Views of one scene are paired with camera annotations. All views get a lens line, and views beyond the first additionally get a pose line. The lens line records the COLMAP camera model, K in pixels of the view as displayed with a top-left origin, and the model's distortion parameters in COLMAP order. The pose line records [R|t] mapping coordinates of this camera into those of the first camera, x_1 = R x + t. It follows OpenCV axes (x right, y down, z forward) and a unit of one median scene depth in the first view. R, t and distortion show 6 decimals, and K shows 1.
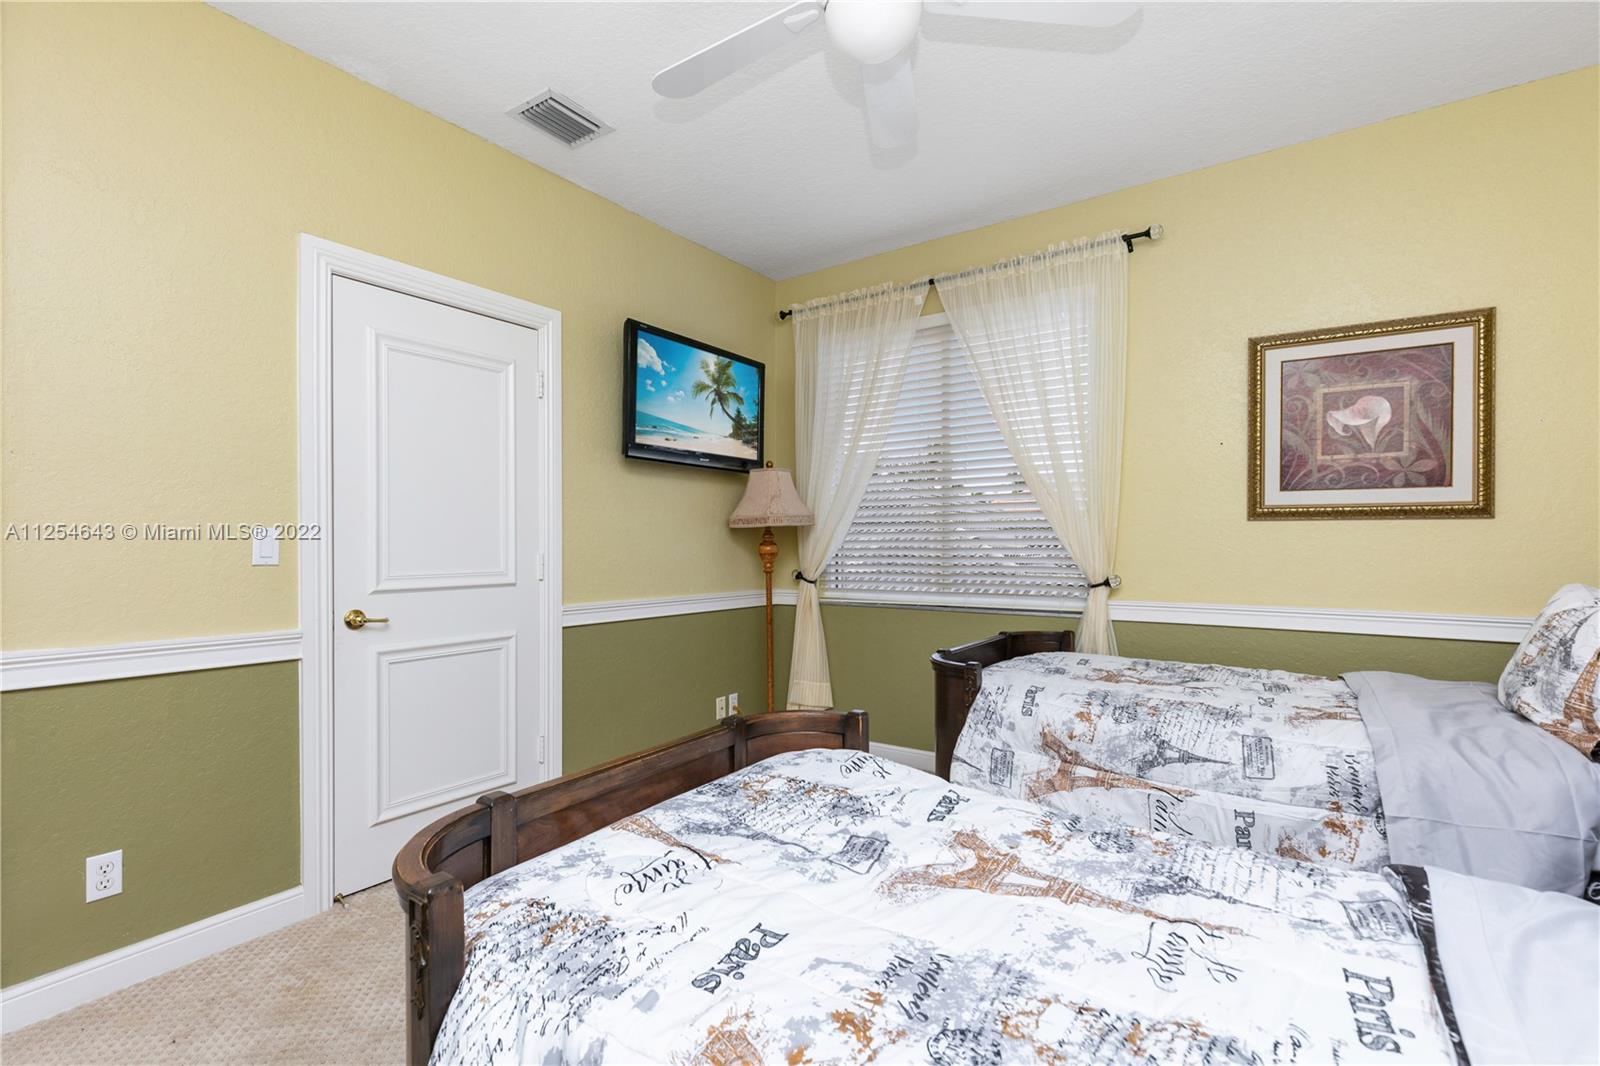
lens RADIAL K [[738.1, 0, 796.2], [0, 738.1, 539.7], [0, 0, 1]] dist [0.007930, -0.002931]
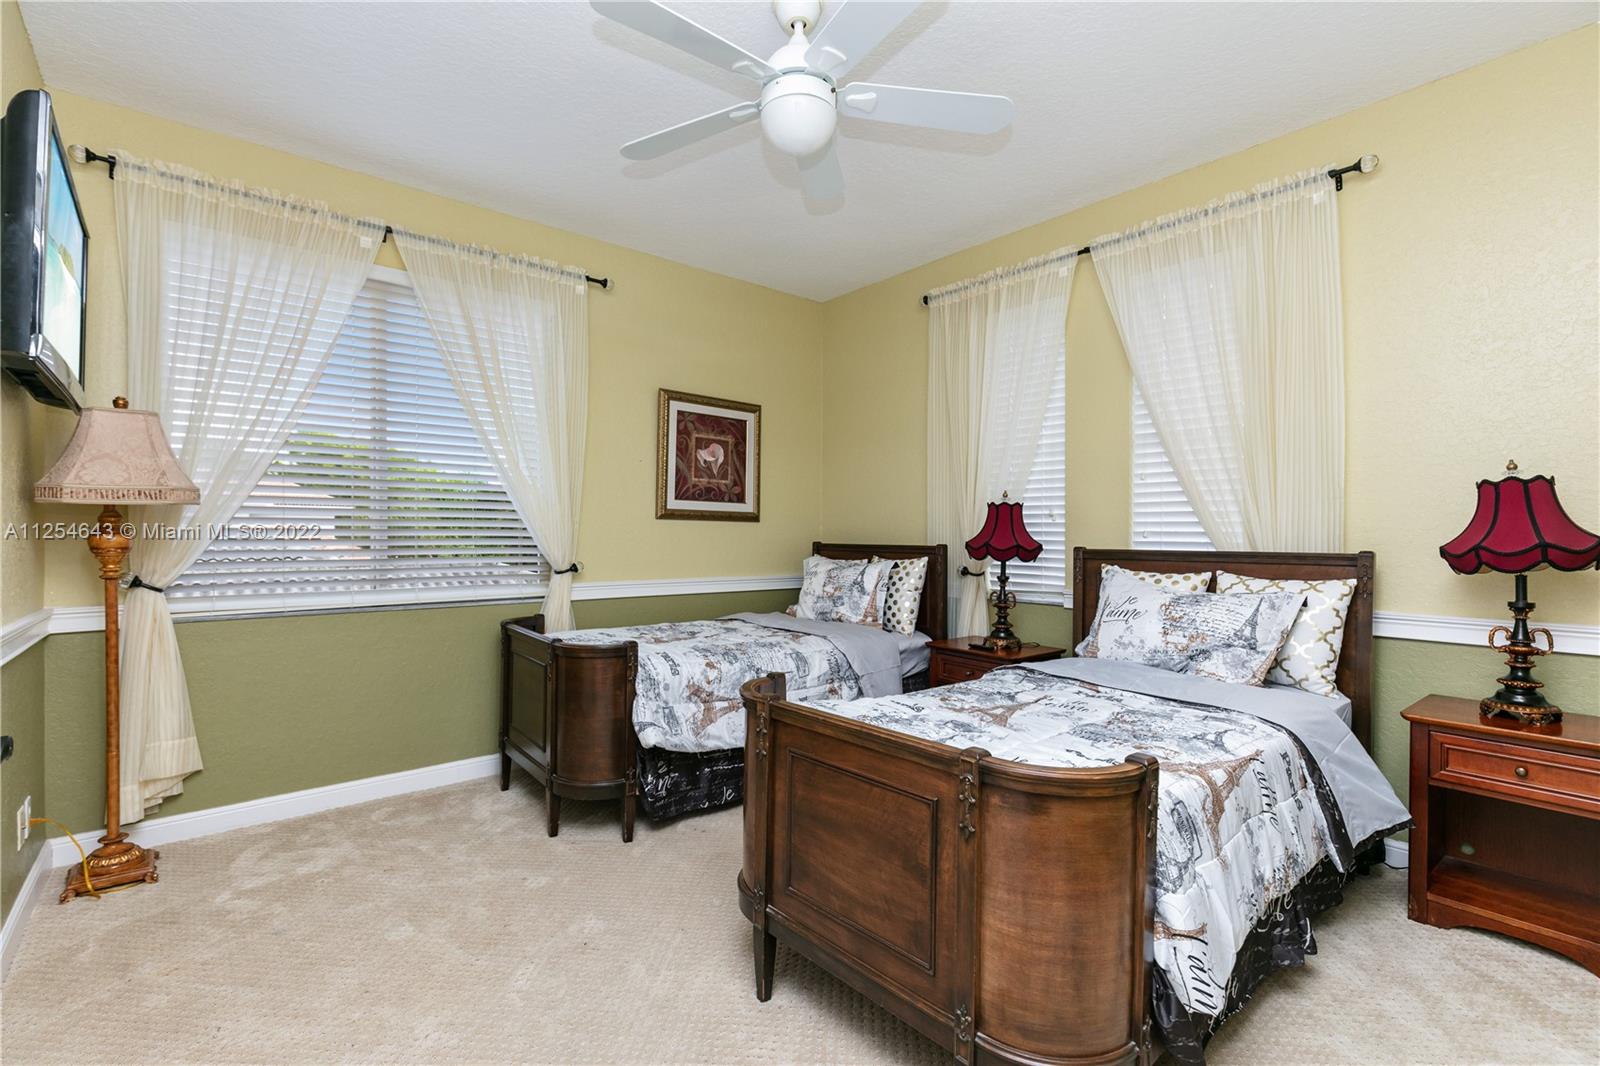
lens RADIAL K [[738.1, 0, 797.2], [0, 738.1, 533.6], [0, 0, 1]] dist [0.007930, -0.002931]
pose [[0.246177, 0.006741, 0.969201, -0.714707], [-0.011352, 0.999927, -0.004071, 0.004436], [-0.969158, -0.010001, 0.246235, 0.431109]]
